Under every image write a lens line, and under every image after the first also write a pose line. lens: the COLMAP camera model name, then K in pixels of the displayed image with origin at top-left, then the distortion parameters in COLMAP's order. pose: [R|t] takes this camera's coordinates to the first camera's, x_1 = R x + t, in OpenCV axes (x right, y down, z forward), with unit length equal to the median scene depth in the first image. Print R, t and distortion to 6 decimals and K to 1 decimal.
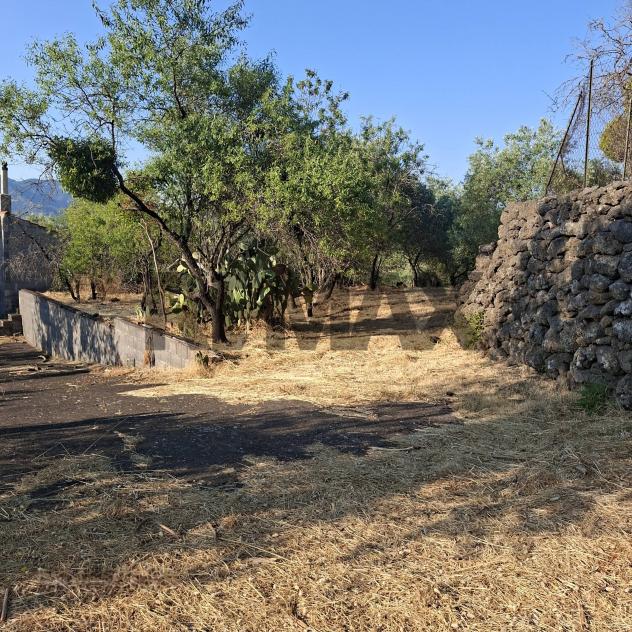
lens RADIAL K [[584.9, 0, 316.0], [0, 584.9, 316.0], [0, 0, 1]] dist [0.168762, -0.263172]
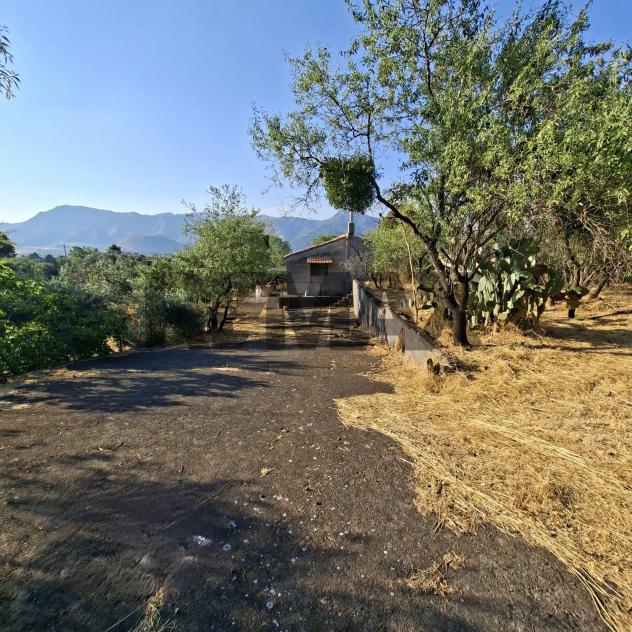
lens RADIAL K [[332.7, 0, 318.0], [0, 332.7, 318.0], [0, 0, 1]] dist [-0.004234, 0.001345]
pose [[0.799696, 0.091613, -0.593375, -0.023653], [-0.044385, 0.994607, 0.093742, -0.039193], [0.598762, -0.048628, 0.799449, 0.375890]]
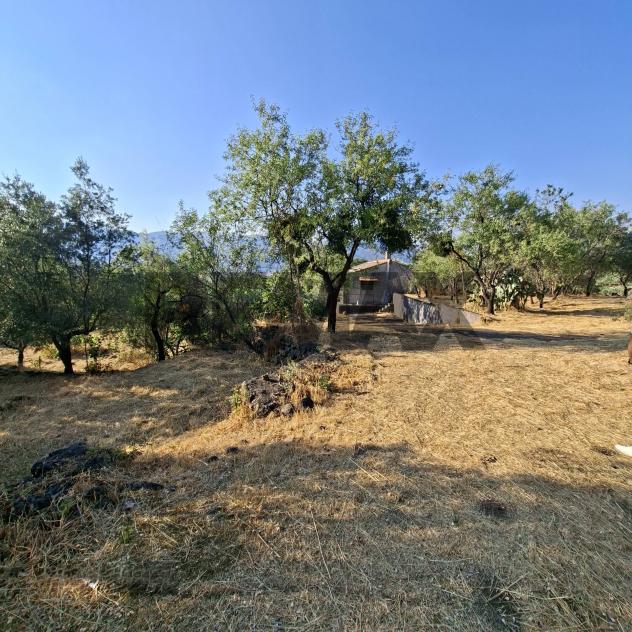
lens RADIAL K [[332.7, 0, 318.0], [0, 332.7, 318.0], [0, 0, 1]] dist [-0.004234, 0.001345]
pose [[0.812432, 0.063131, -0.579628, 0.037831], [-0.052257, 0.998004, 0.035453, 0.043438], [0.580709, 0.001486, 0.814110, -0.418347]]
